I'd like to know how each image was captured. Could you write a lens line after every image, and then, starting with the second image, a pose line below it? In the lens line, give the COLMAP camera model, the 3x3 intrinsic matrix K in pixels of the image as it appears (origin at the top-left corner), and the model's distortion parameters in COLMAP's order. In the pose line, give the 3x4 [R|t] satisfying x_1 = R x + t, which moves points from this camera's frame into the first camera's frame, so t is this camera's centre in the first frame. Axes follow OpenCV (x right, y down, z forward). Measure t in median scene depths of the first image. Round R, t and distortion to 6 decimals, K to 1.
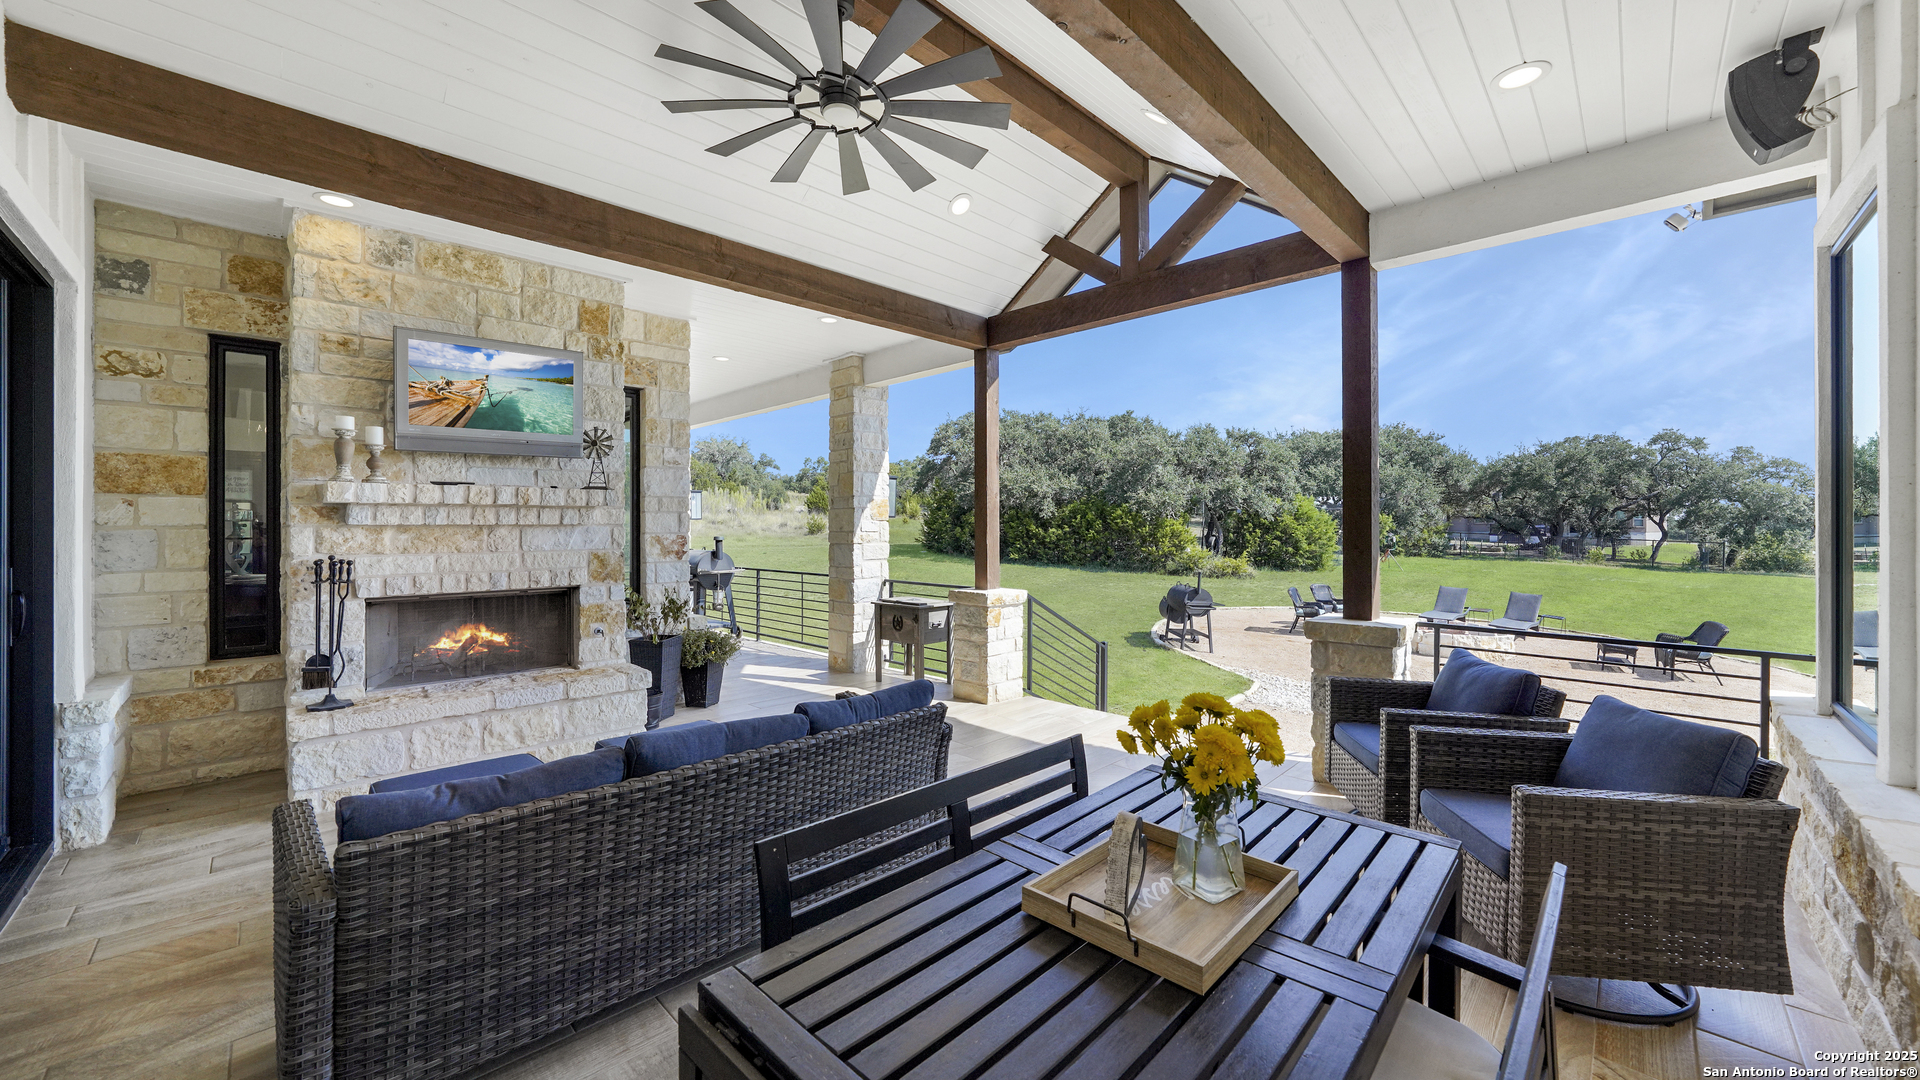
lens RADIAL K [[708.7, 0, 962.7], [0, 708.7, 530.0], [0, 0, 1]] dist [-0.012087, -0.000098]
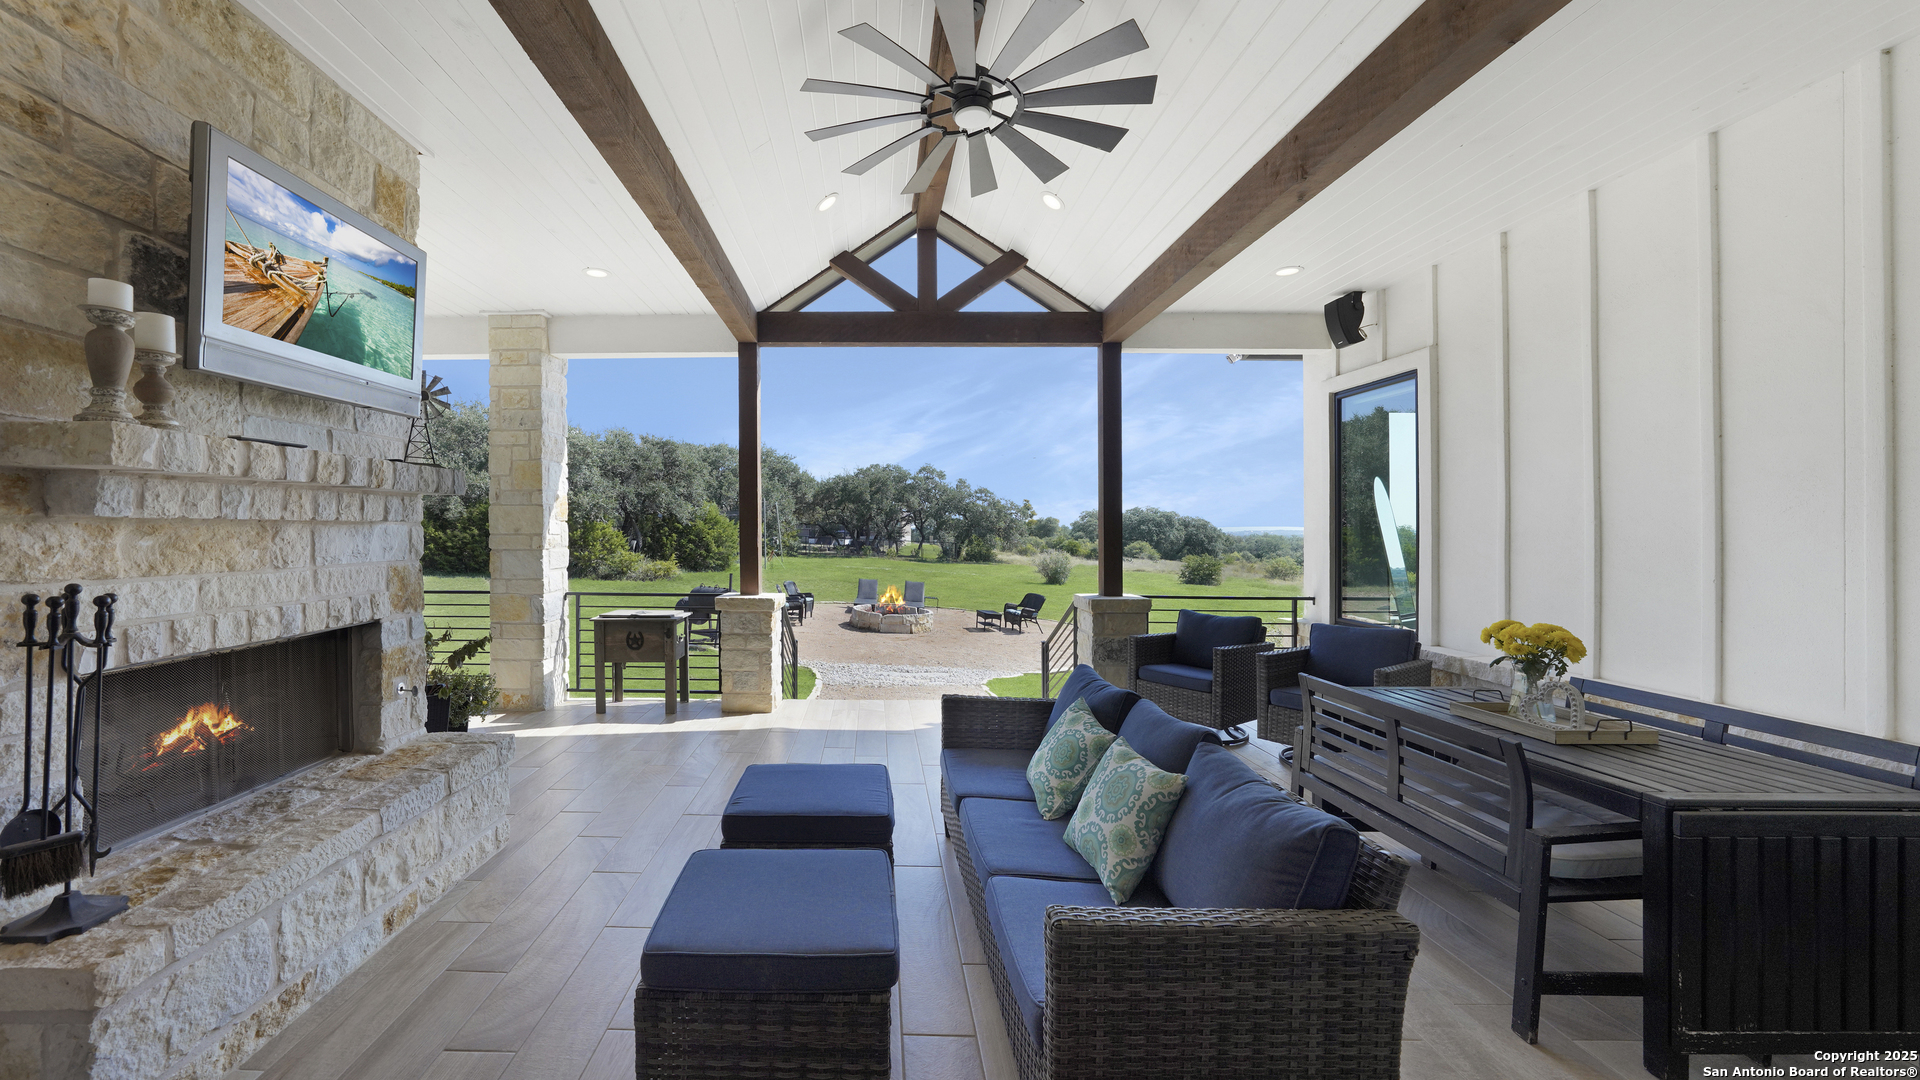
lens RADIAL K [[707.5, 0, 861.2], [0, 707.5, 533.1], [0, 0, 1]] dist [-0.001550, -0.000045]
pose [[0.725882, 0.003393, 0.687811, -0.690807], [-0.002831, 0.999994, -0.001945, 0.002288], [-0.687814, -0.000536, 0.725887, 0.262481]]
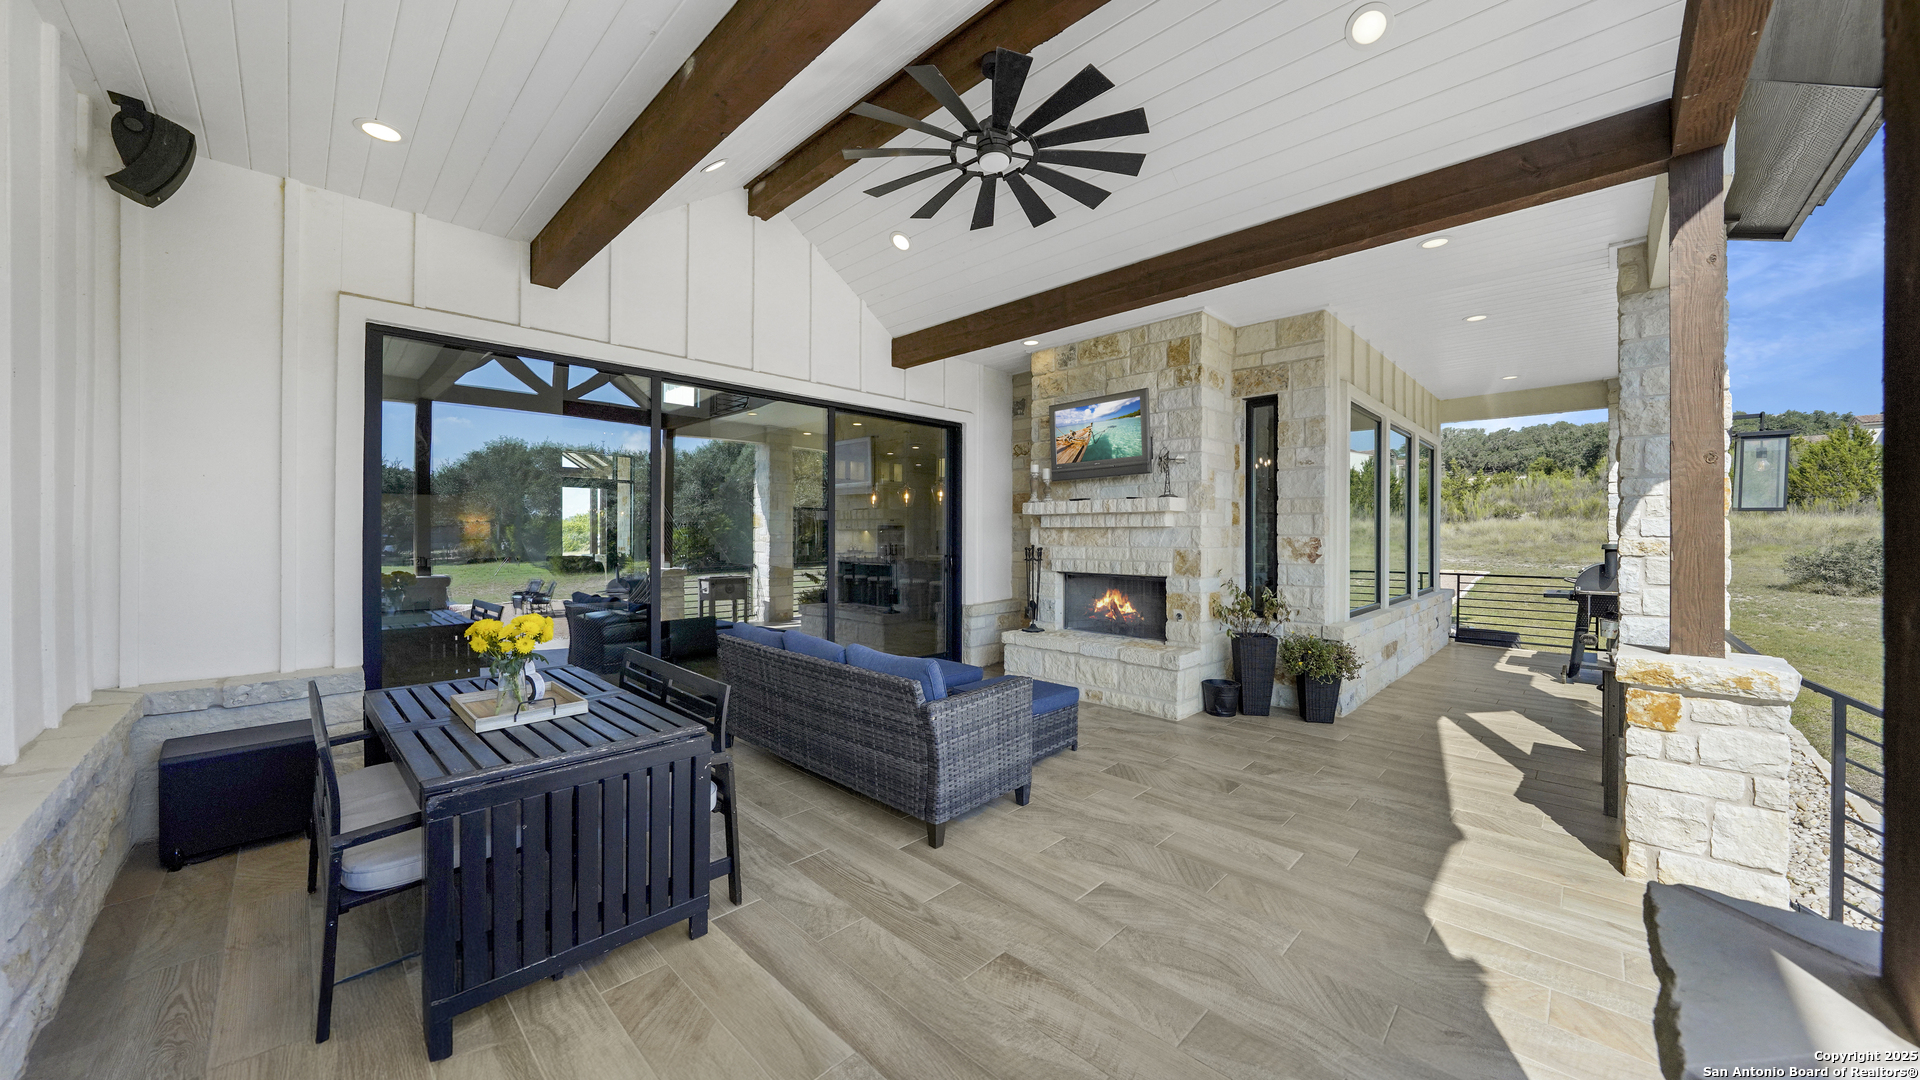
lens RADIAL K [[672.3, 0, 960.0], [0, 672.3, 540.0], [0, 0, 1]] dist [-0.001163, -0.000048]
pose [[0.005716, 0.009709, -0.999937, 0.644085], [-0.008955, 0.999913, 0.009657, 0.007657], [0.999944, 0.008899, 0.005802, 0.661263]]
